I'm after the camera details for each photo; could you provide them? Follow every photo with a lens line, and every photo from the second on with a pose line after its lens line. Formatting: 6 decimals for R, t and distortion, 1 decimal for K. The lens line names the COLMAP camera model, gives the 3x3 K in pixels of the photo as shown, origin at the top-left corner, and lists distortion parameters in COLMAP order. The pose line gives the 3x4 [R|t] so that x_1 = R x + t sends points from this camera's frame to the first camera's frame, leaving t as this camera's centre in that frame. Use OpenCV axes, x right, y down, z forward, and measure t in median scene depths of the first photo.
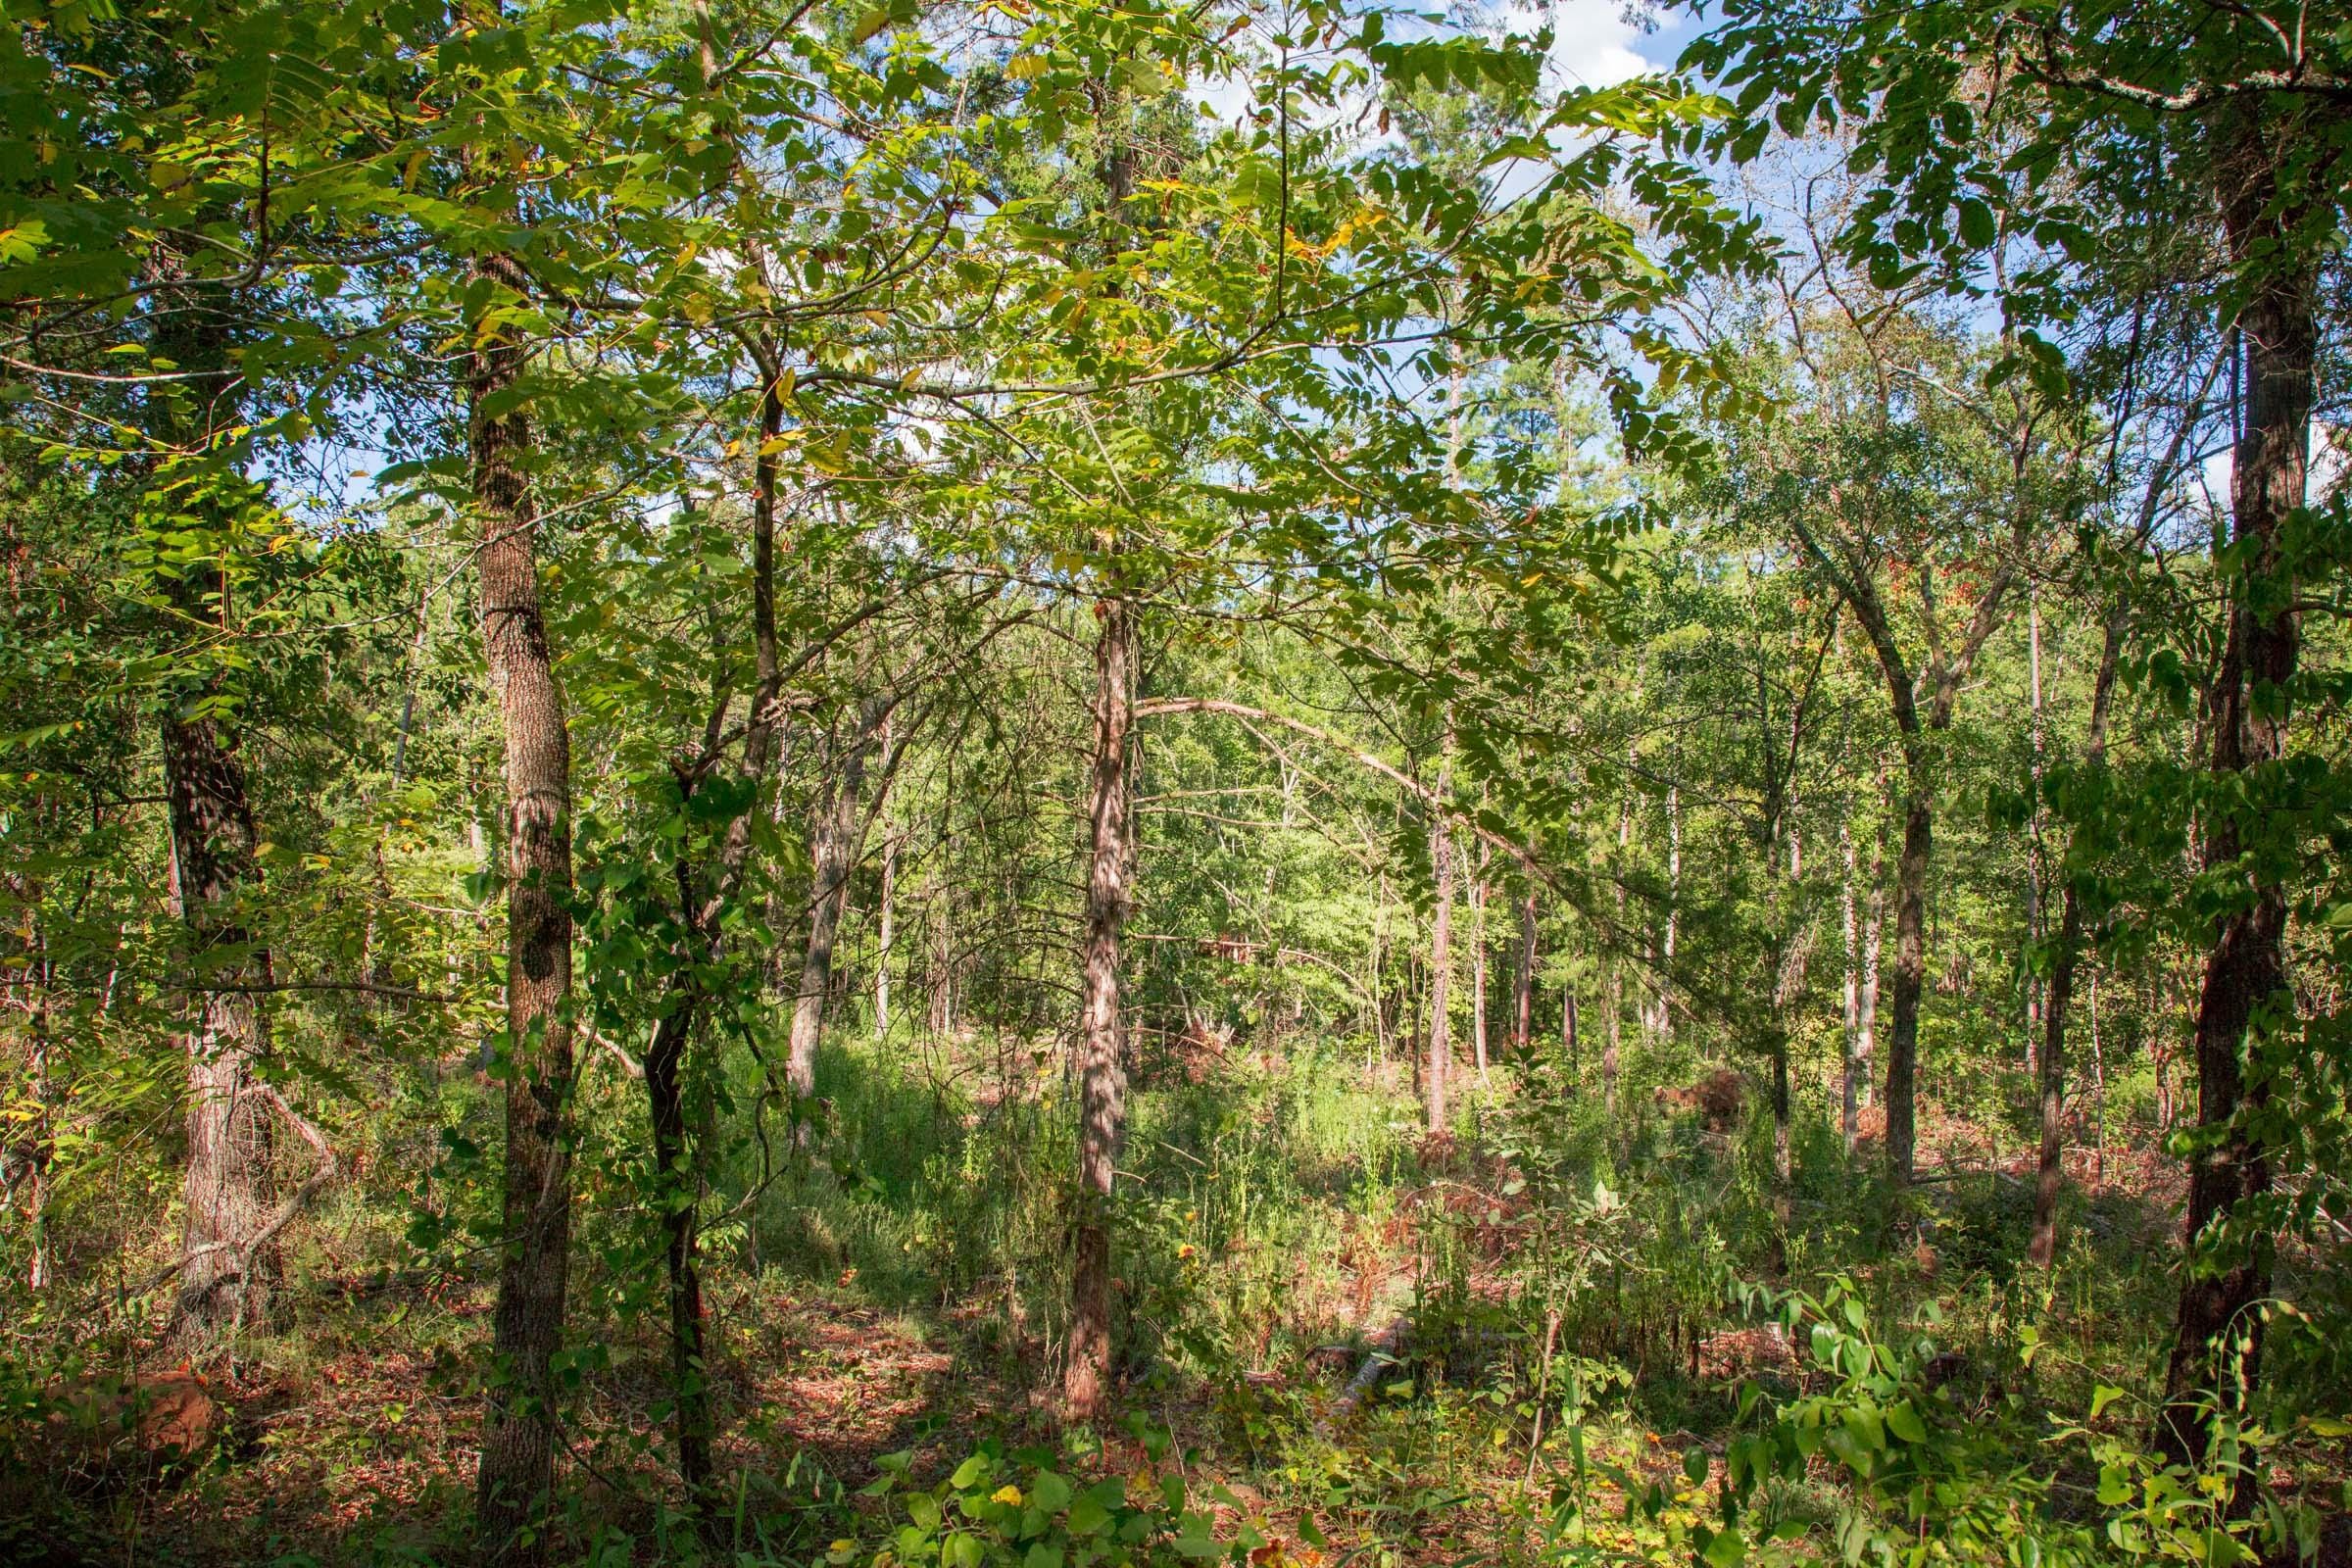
lens RADIAL K [[1623.3, 0, 1176.0], [0, 1623.3, 784.0], [0, 0, 1]] dist [0.002120, 0.000572]
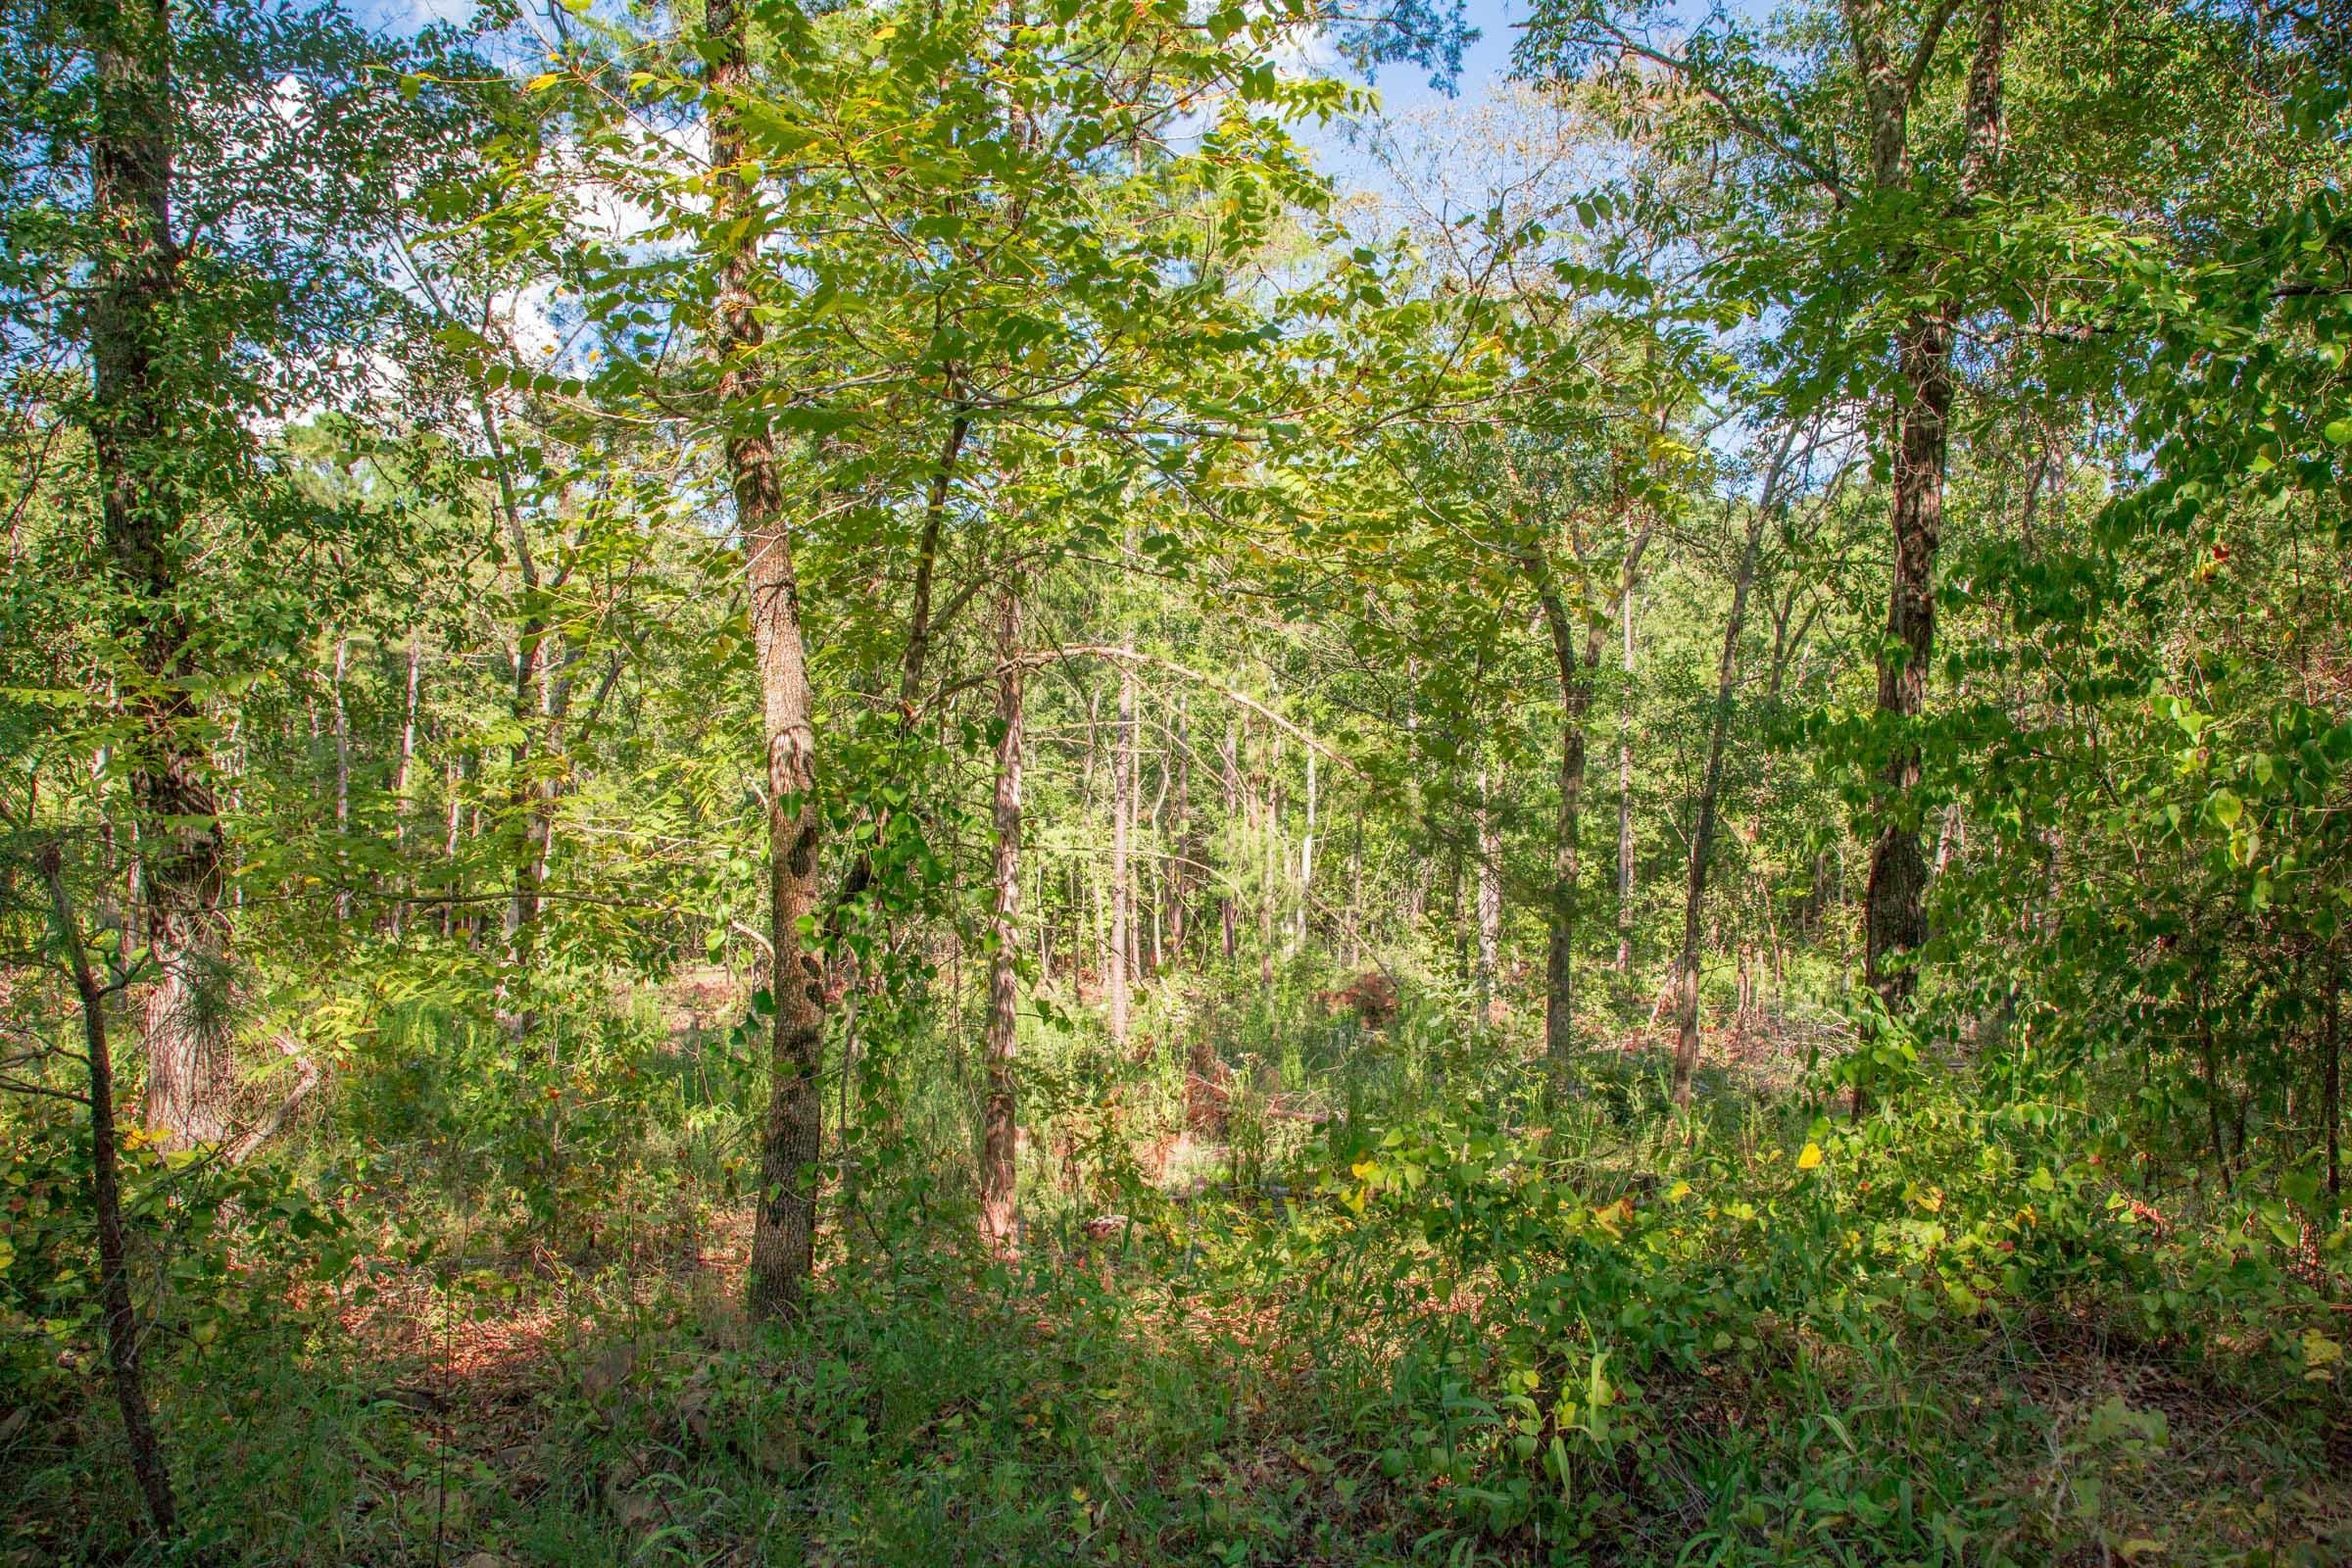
lens RADIAL K [[1623.3, 0, 1176.0], [0, 1623.3, 784.0], [0, 0, 1]] dist [0.002120, 0.000572]
pose [[0.975655, -0.007044, 0.219200, -0.237420], [-0.002834, 0.998996, 0.044716, -0.007916], [-0.219295, -0.044248, 0.974655, -0.203979]]
